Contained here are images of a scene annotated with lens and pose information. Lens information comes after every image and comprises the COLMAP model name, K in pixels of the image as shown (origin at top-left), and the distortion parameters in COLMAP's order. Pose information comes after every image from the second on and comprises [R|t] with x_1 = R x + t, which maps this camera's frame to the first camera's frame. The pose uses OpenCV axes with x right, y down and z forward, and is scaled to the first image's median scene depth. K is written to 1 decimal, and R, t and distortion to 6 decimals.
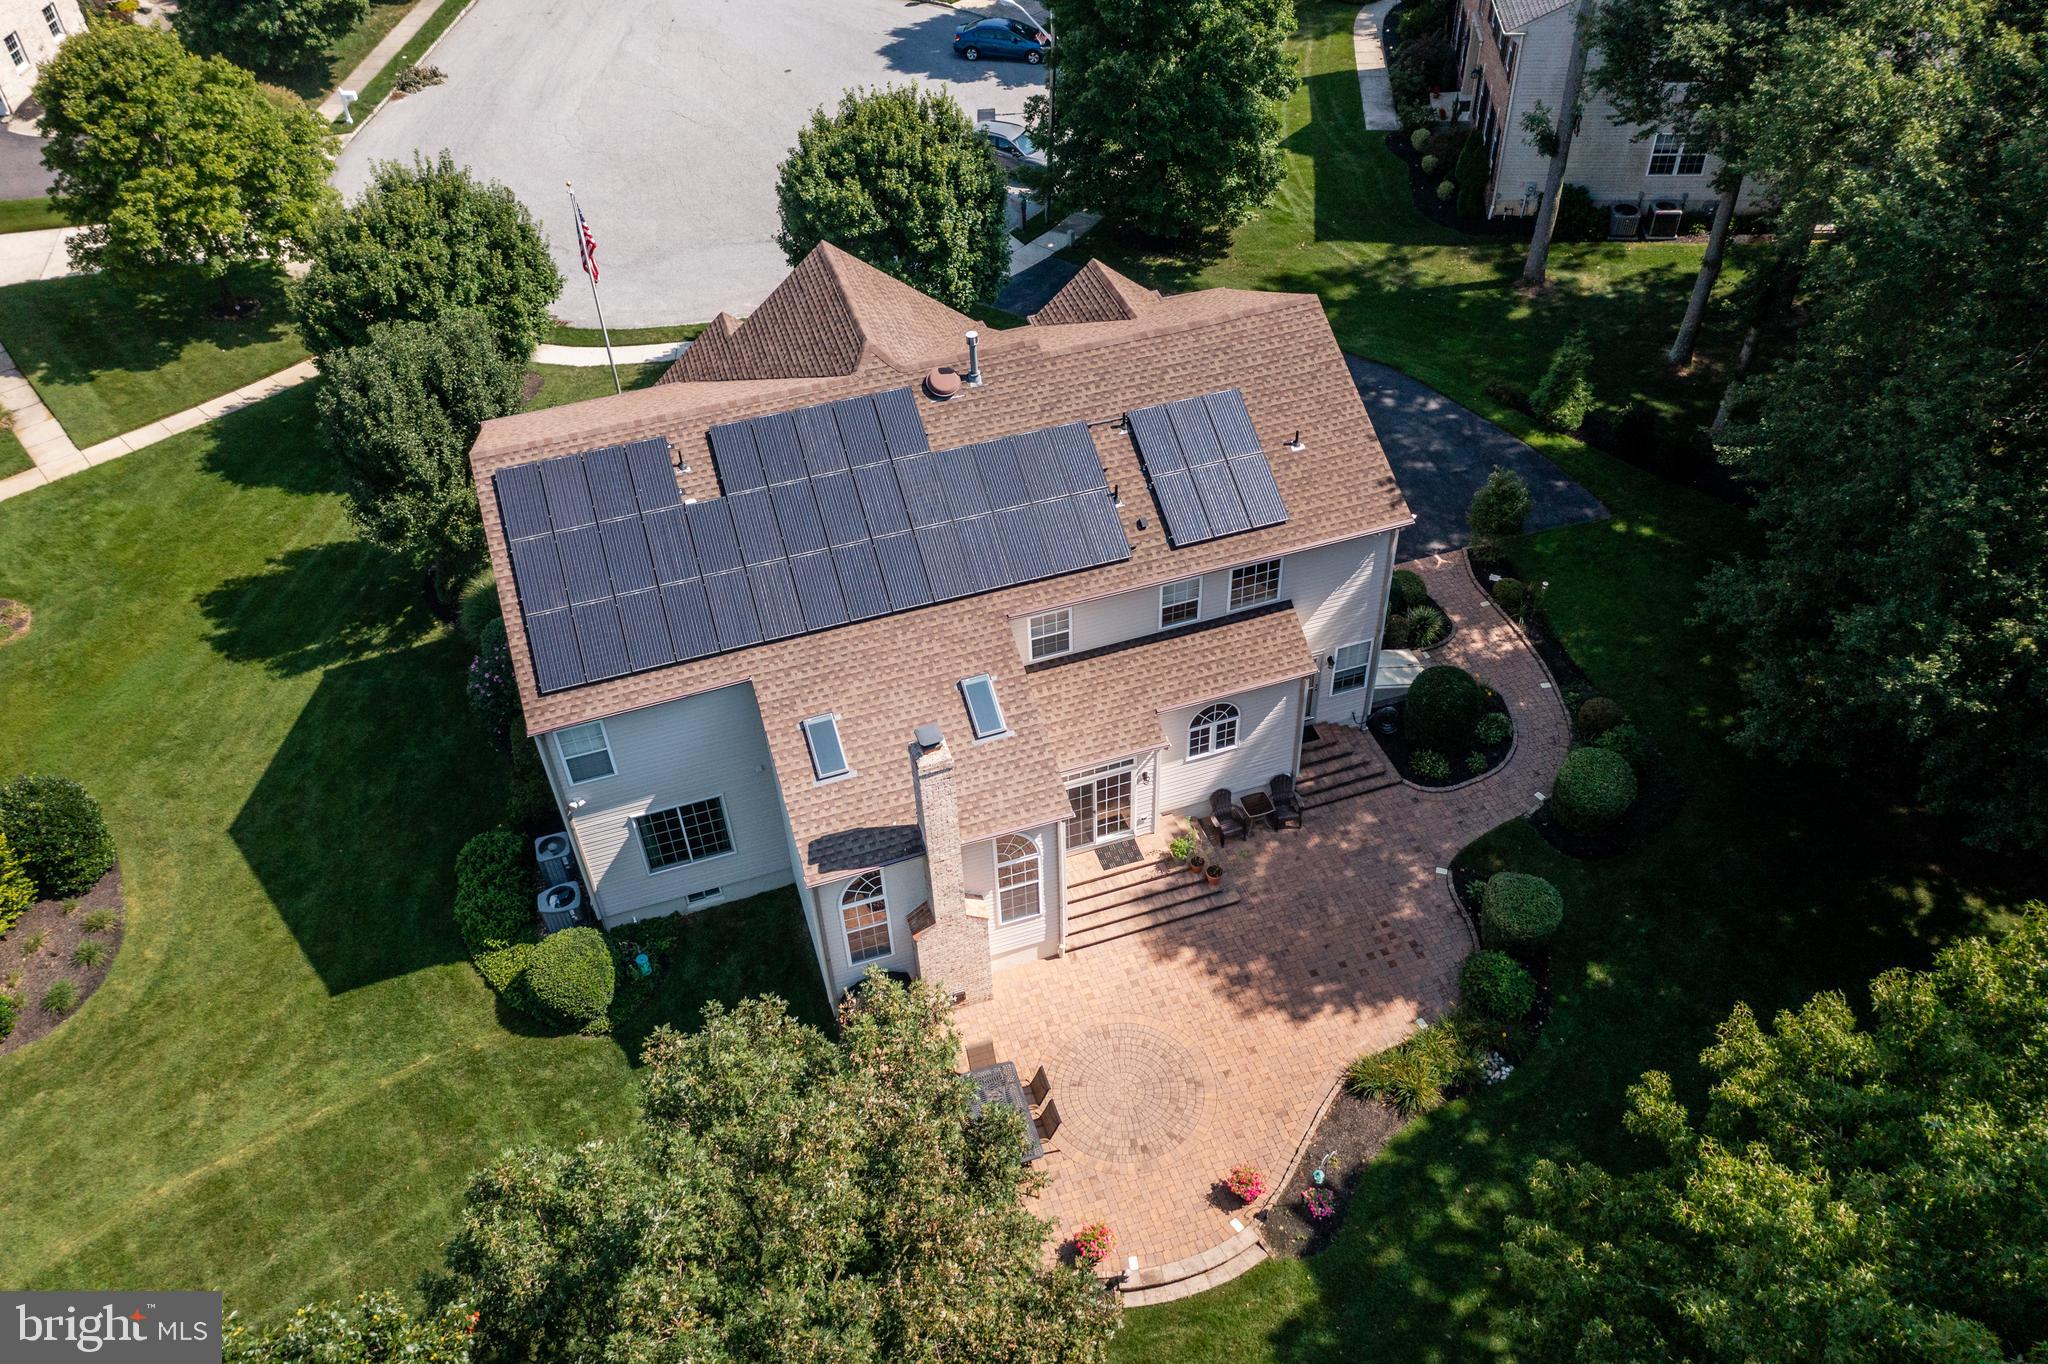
lens RADIAL K [[1599.1, 0, 1035.4], [0, 1599.1, 686.7], [0, 0, 1]] dist [-0.010903, 0.039669]
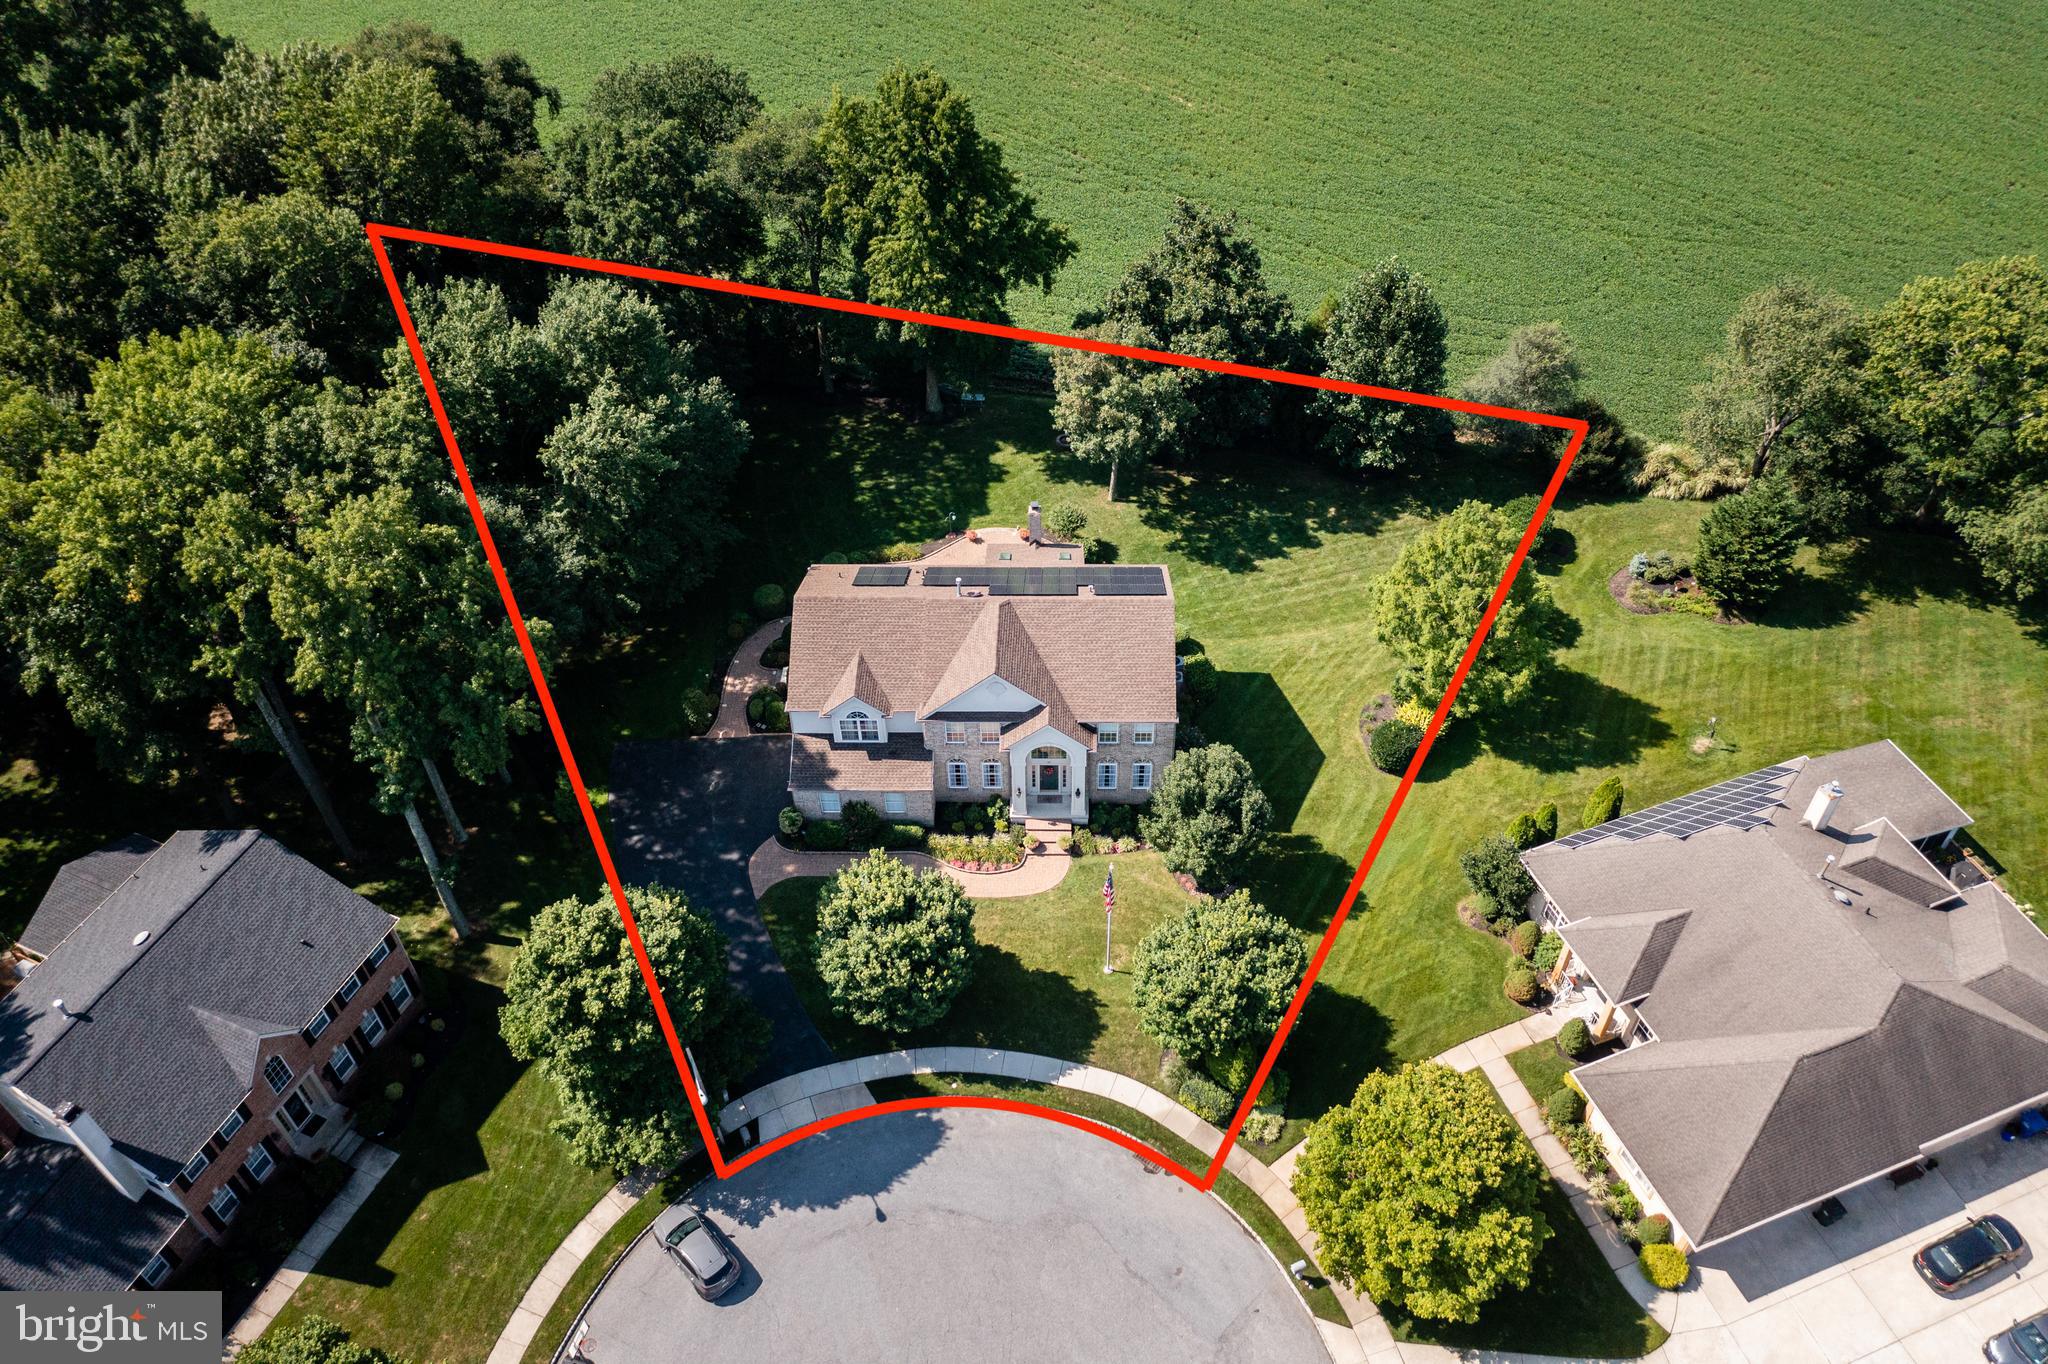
lens RADIAL K [[1599.1, 0, 1021.0], [0, 1599.1, 672.9], [0, 0, 1]] dist [-0.010903, 0.039669]
pose [[-0.940714, -0.201874, 0.272589, -0.708649], [0.270817, 0.036897, 0.961924, -2.194507], [-0.204245, 0.978716, 0.019961, 0.956760]]
